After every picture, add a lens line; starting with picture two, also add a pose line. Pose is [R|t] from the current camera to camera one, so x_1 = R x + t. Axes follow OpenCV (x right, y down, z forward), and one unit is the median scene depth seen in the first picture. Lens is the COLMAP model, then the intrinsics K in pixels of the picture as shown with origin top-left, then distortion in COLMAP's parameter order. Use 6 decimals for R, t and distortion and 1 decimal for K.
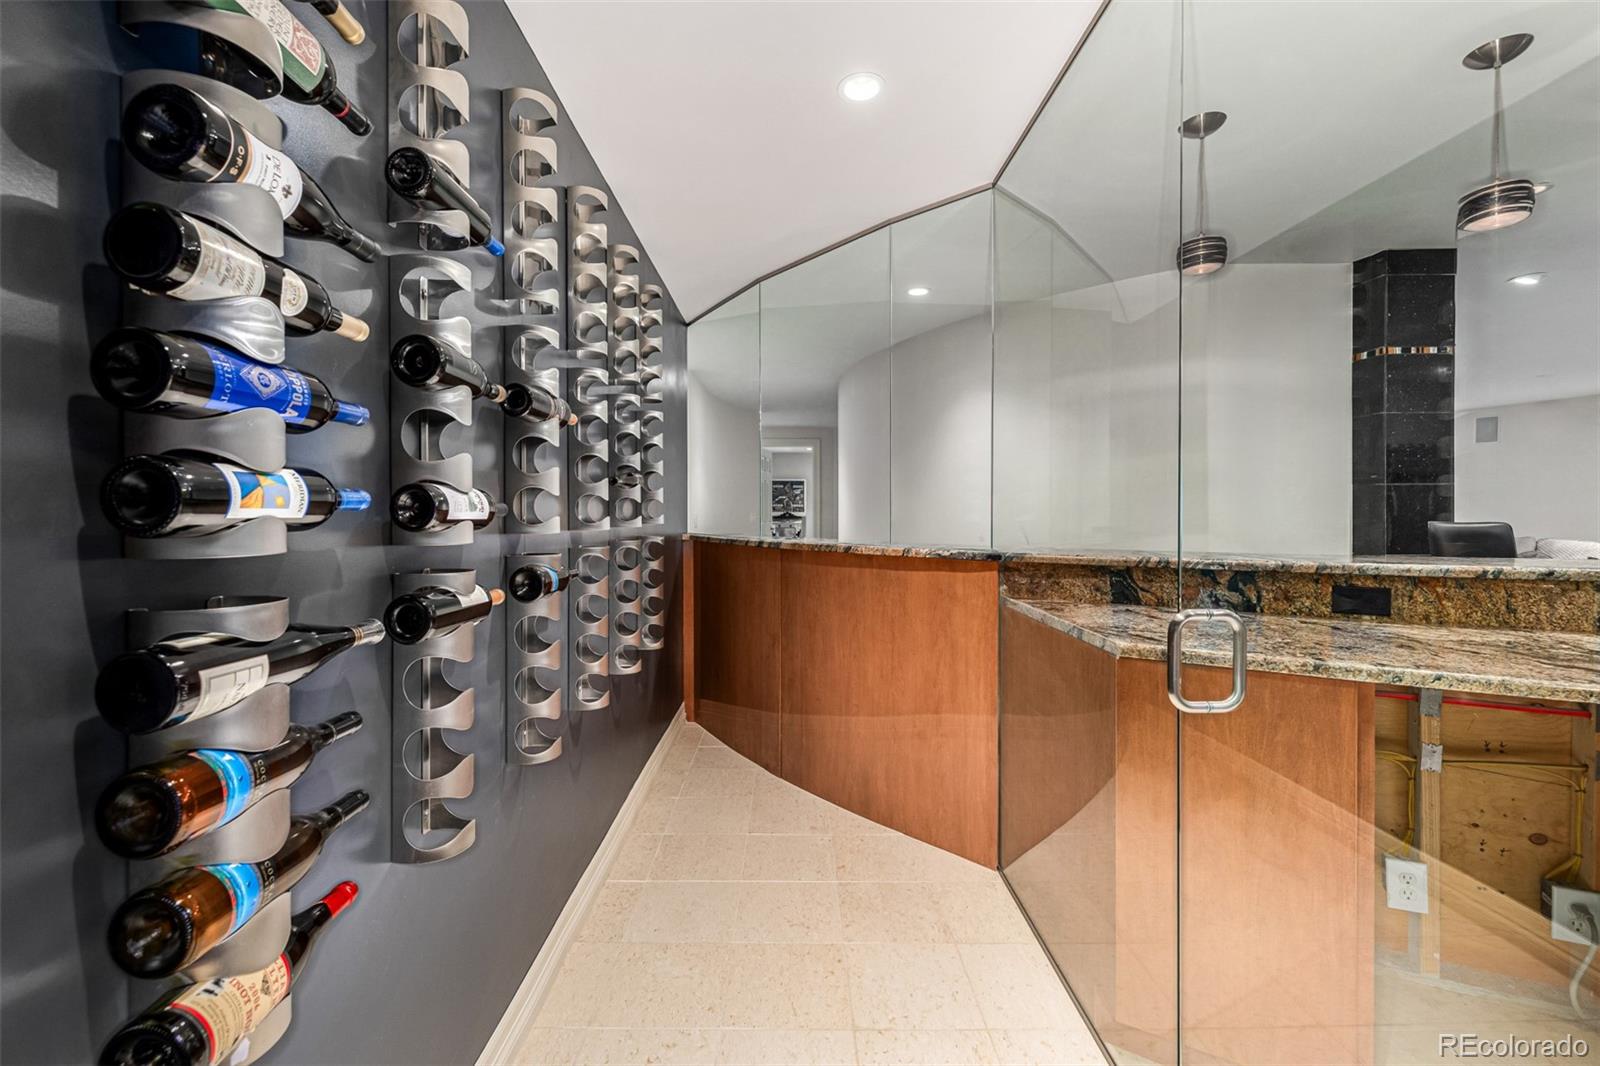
lens RADIAL K [[677.6, 0, 784.5], [0, 677.6, 516.1], [0, 0, 1]] dist [0.000869, 0.000444]
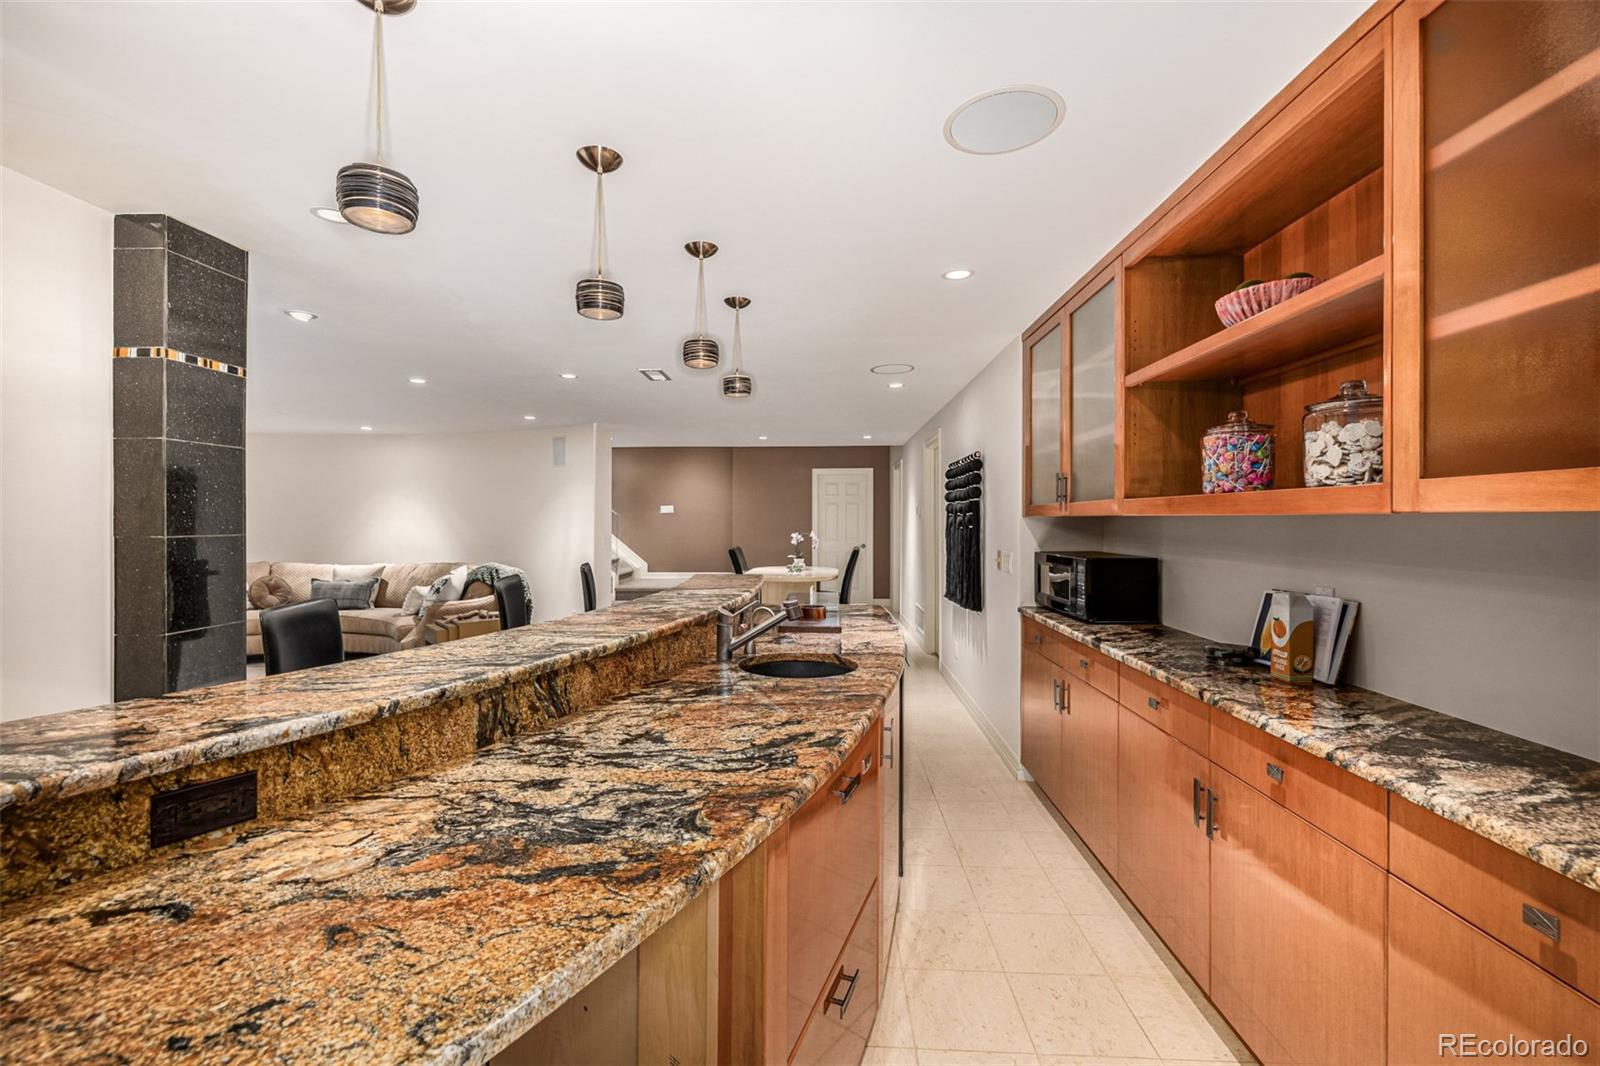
lens RADIAL K [[677.6, 0, 784.5], [0, 677.6, 516.1], [0, 0, 1]] dist [0.000869, 0.000444]
pose [[0.053230, 0.002068, 0.998580, 0.322330], [0.009922, 0.999947, -0.002600, -0.100418], [-0.998533, 0.010047, 0.053207, 0.492567]]
